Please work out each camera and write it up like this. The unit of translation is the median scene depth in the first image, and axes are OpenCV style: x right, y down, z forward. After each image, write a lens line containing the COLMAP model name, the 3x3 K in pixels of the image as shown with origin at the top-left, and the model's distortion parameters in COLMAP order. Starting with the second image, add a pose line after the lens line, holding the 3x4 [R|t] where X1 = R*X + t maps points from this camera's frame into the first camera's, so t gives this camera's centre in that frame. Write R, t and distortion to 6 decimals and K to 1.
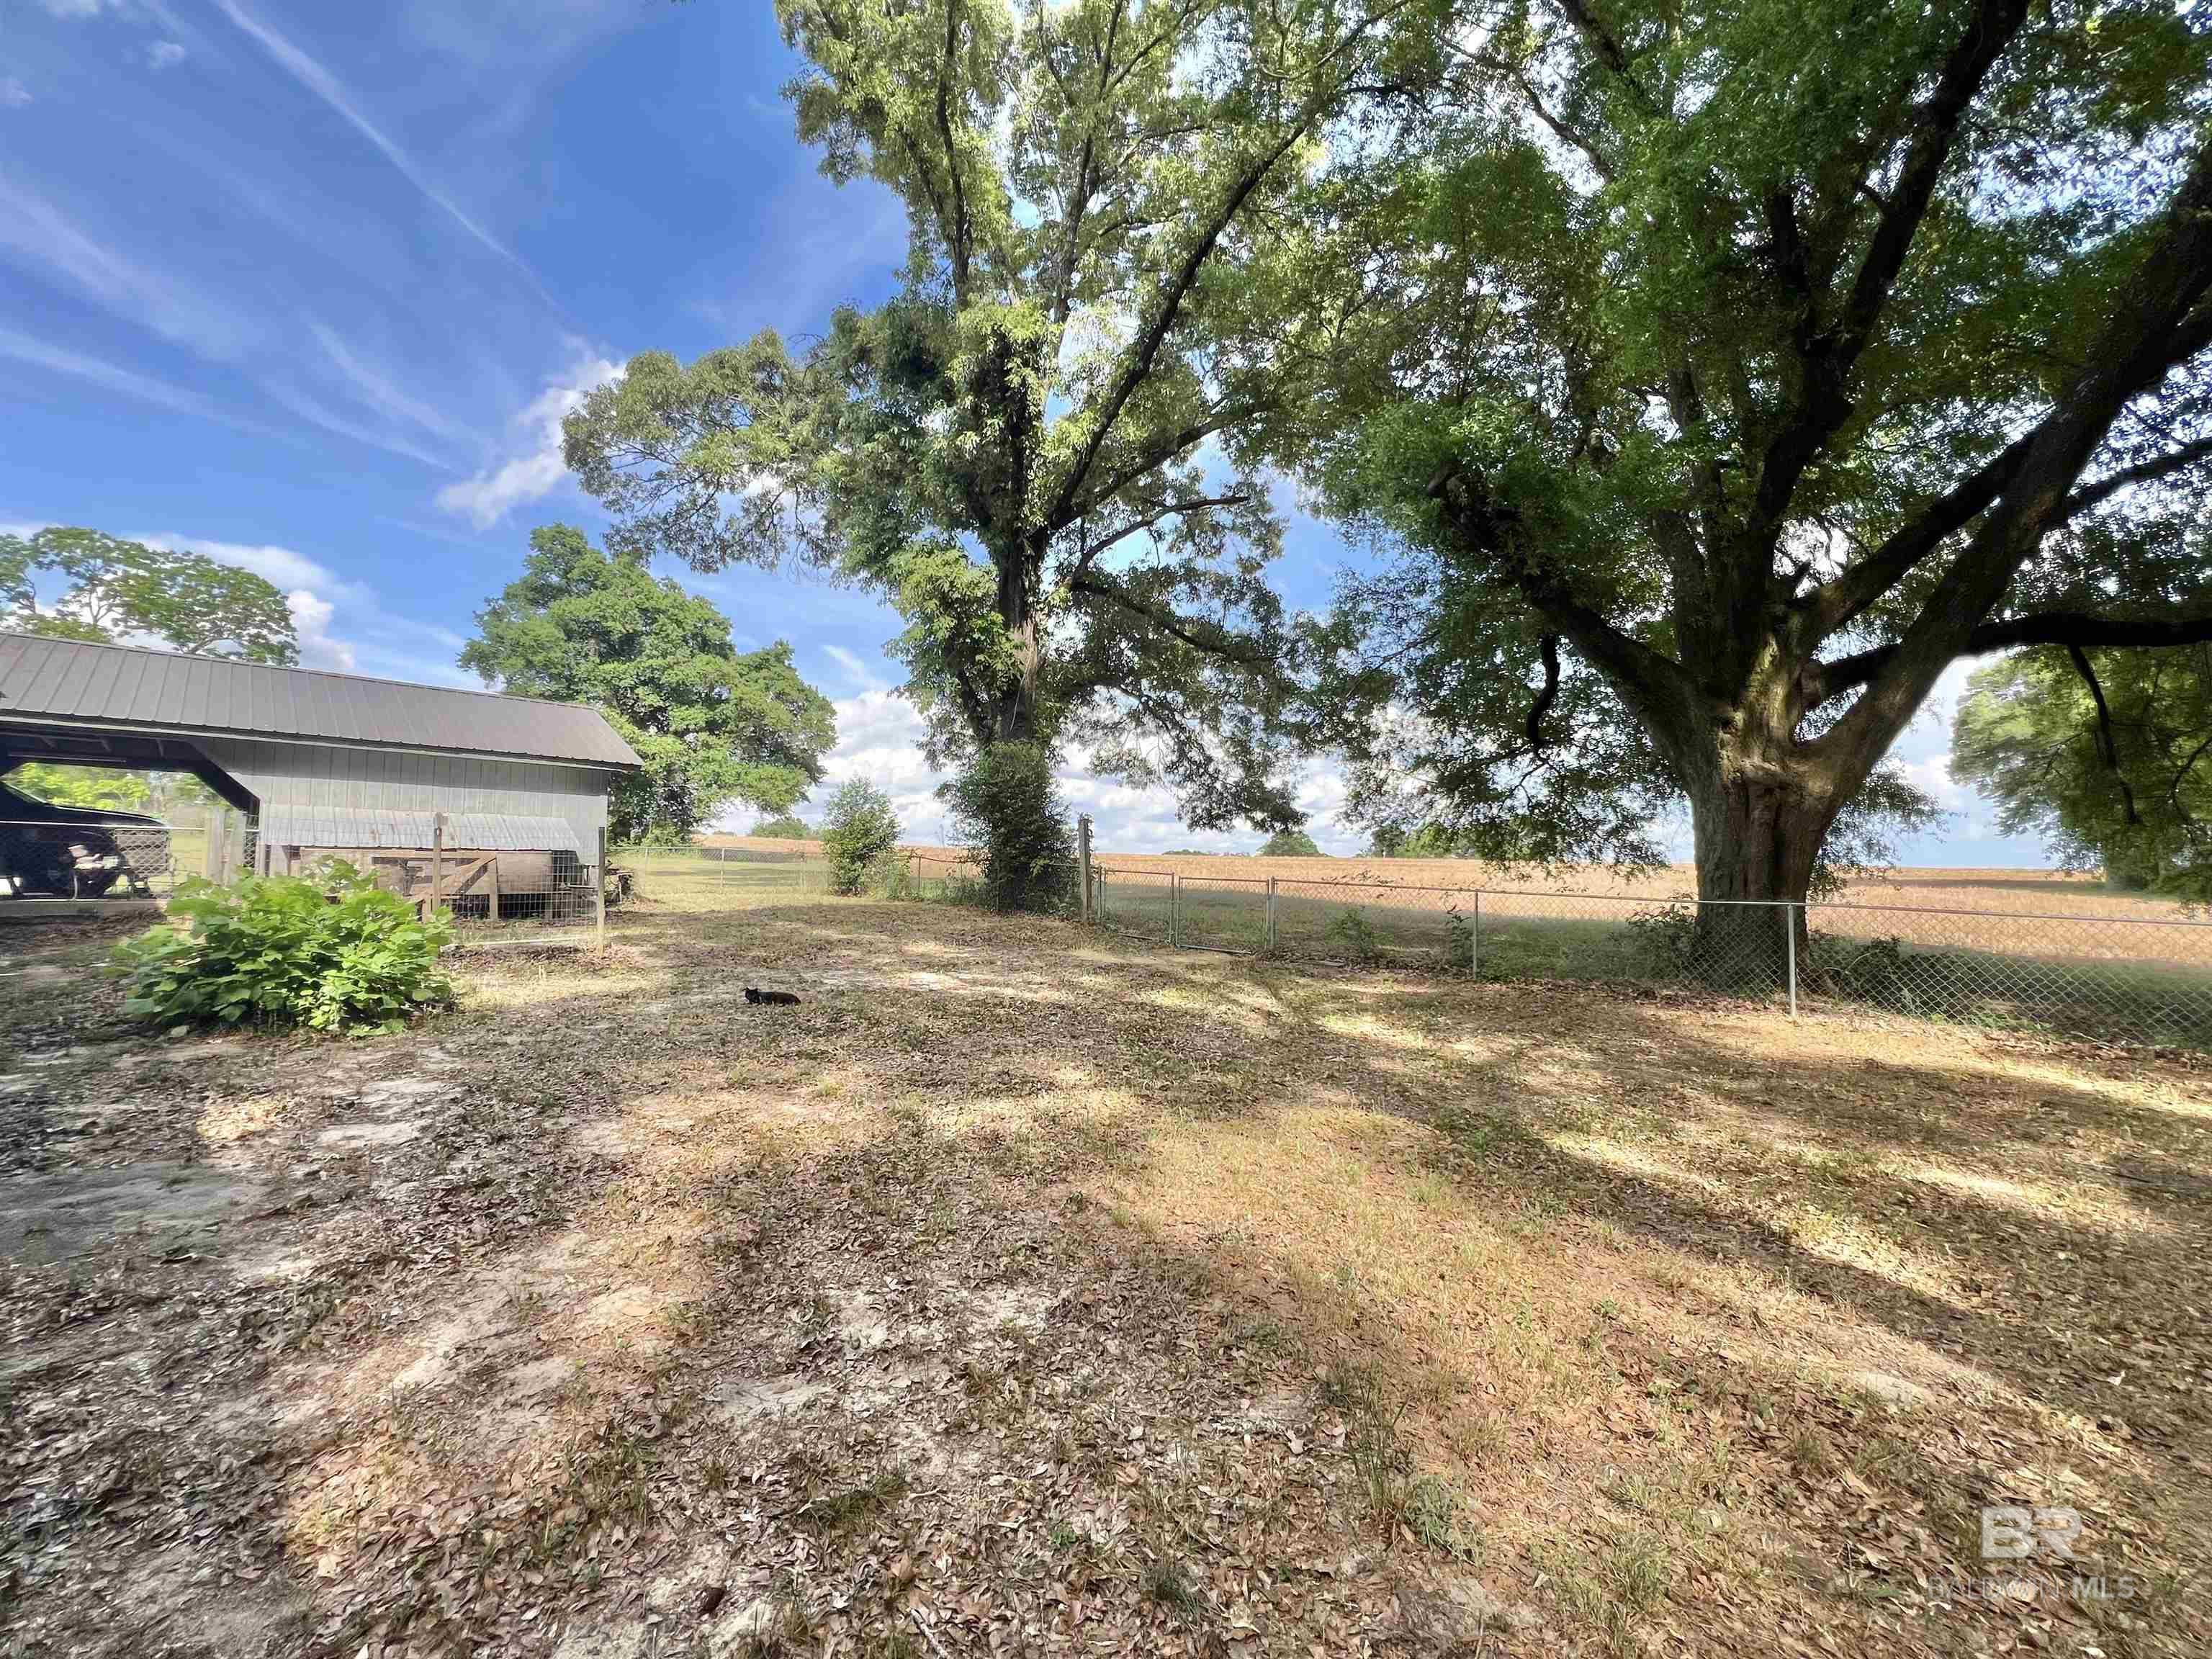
lens RADIAL K [[883.1, 0, 1108.9], [0, 883.1, 823.0], [0, 0, 1]] dist [-0.003488, 0.000606]
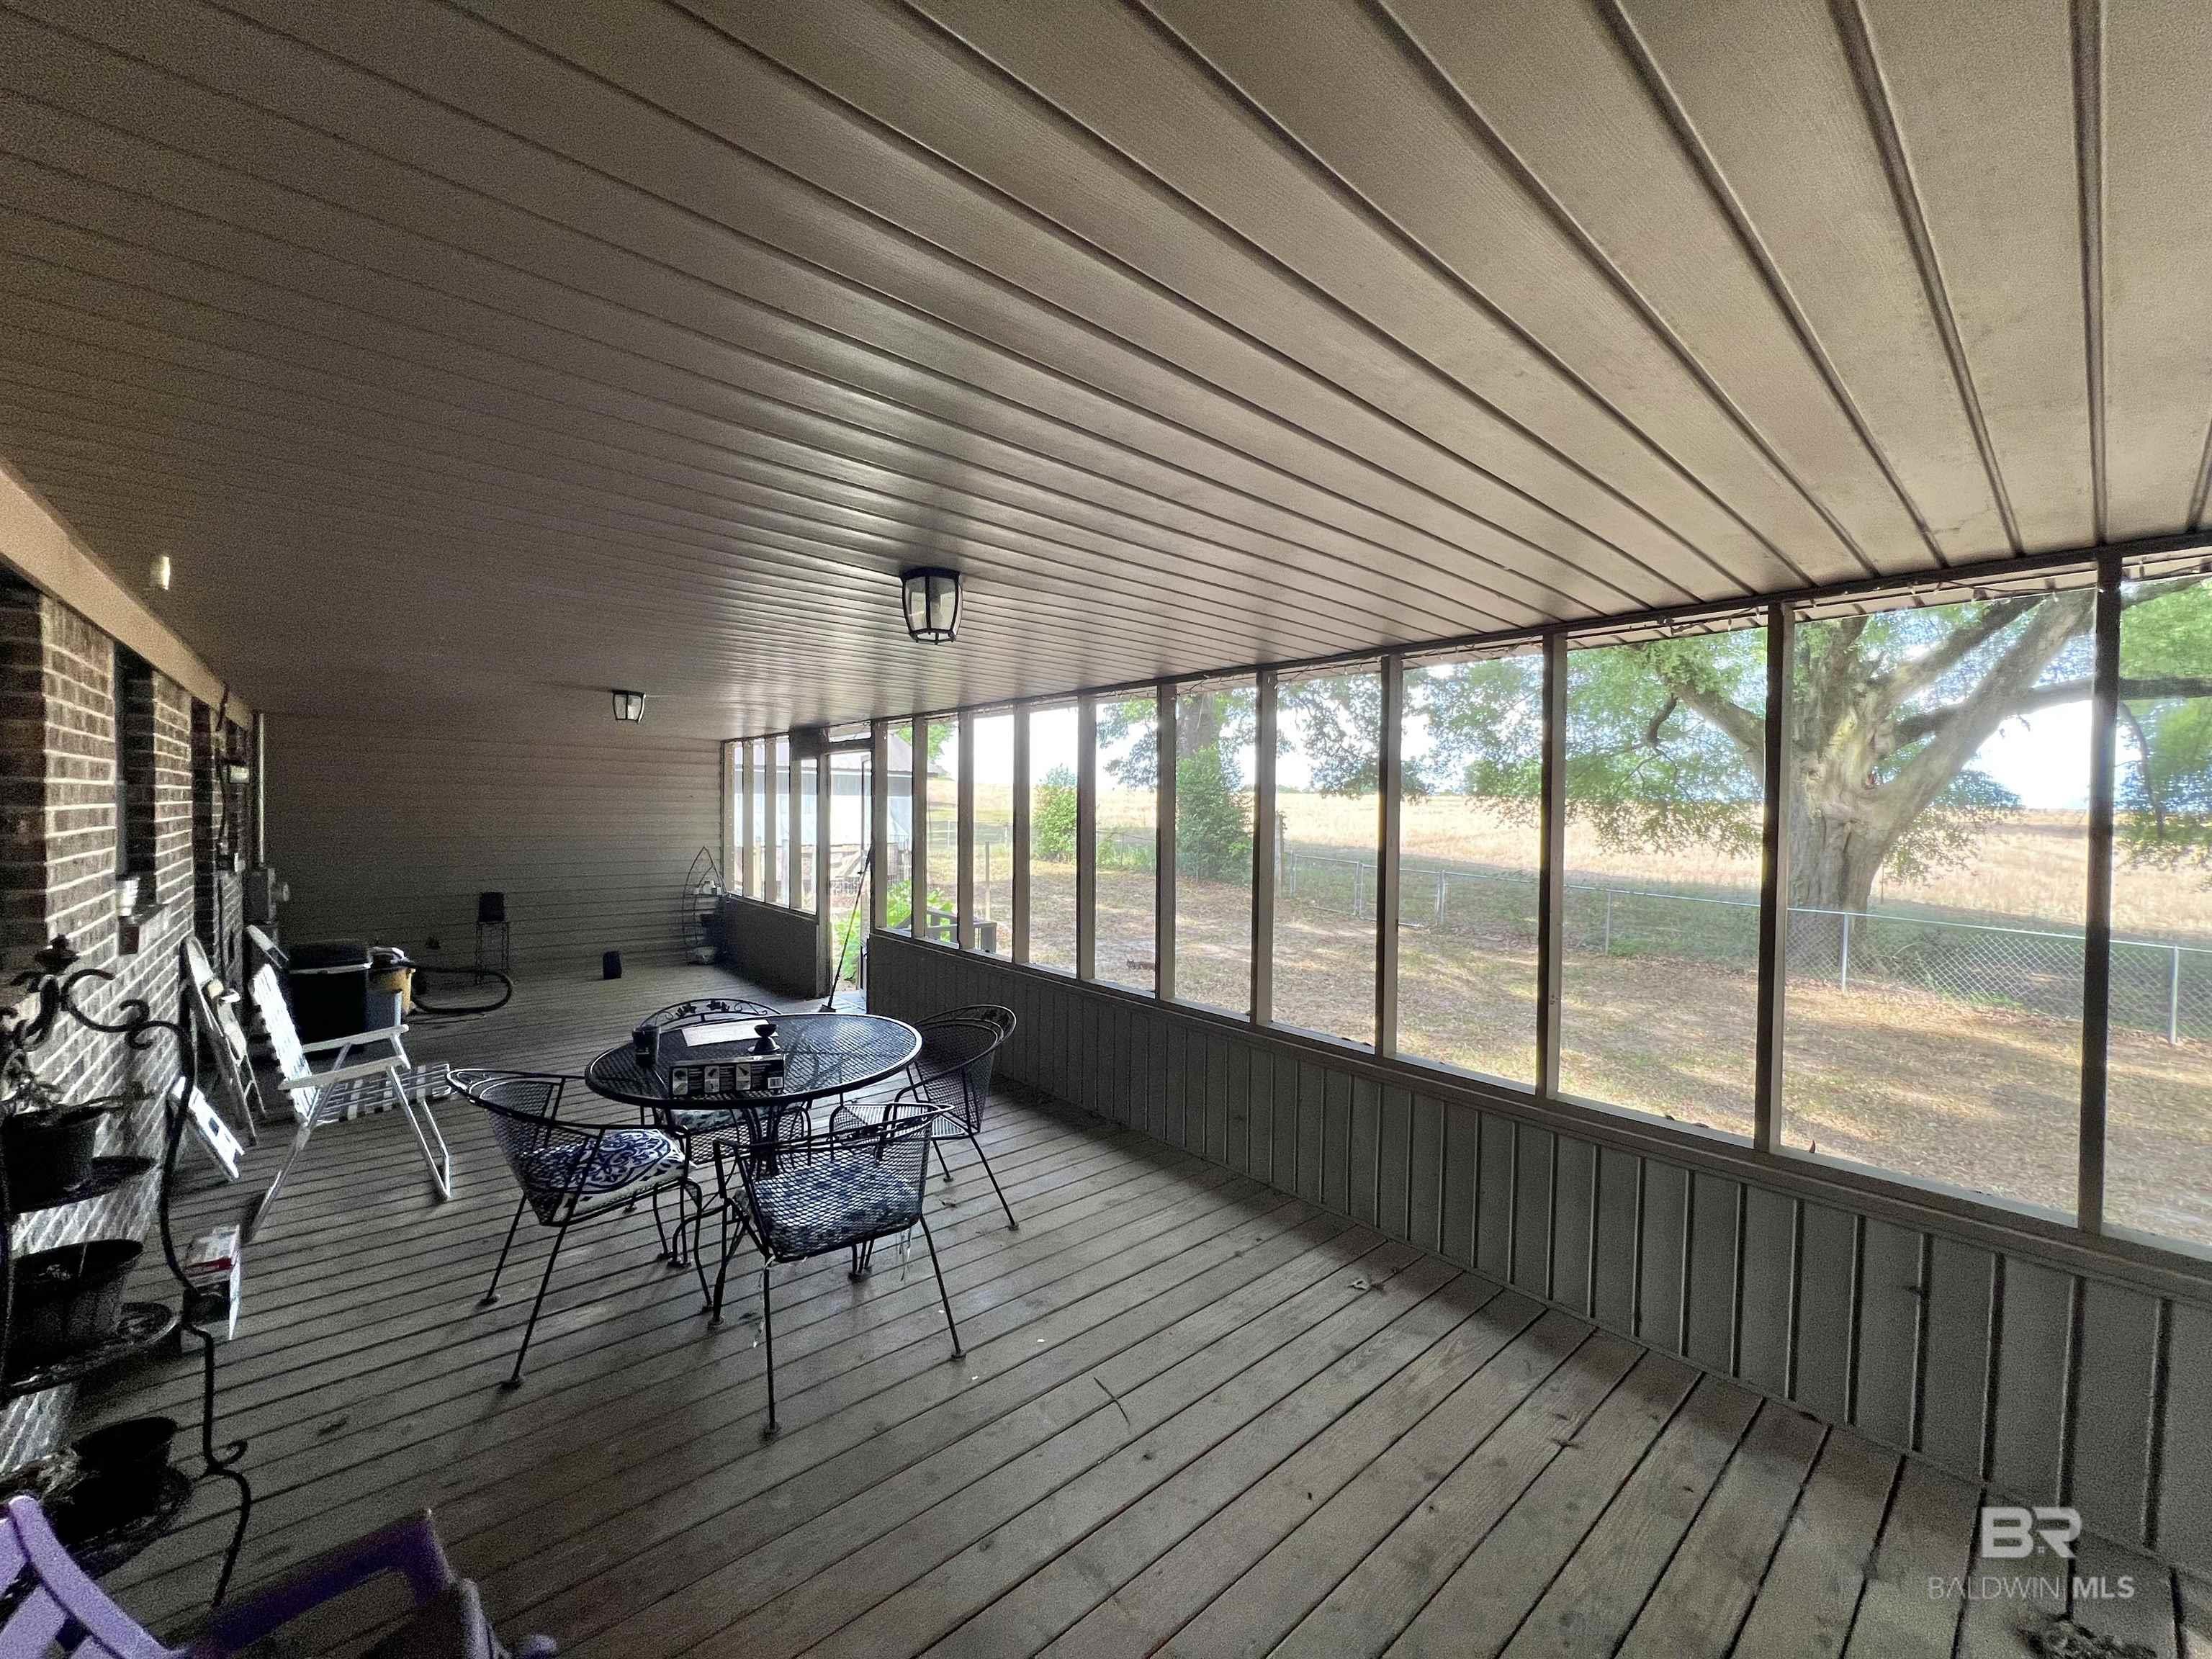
lens RADIAL K [[883.1, 0, 1117.0], [0, 883.1, 823.9], [0, 0, 1]] dist [-0.003488, 0.000606]
pose [[0.996657, 0.008076, -0.081300, -0.216815], [-0.001905, 0.997129, 0.075696, -0.119691], [0.081678, -0.075288, 0.993811, -0.377282]]
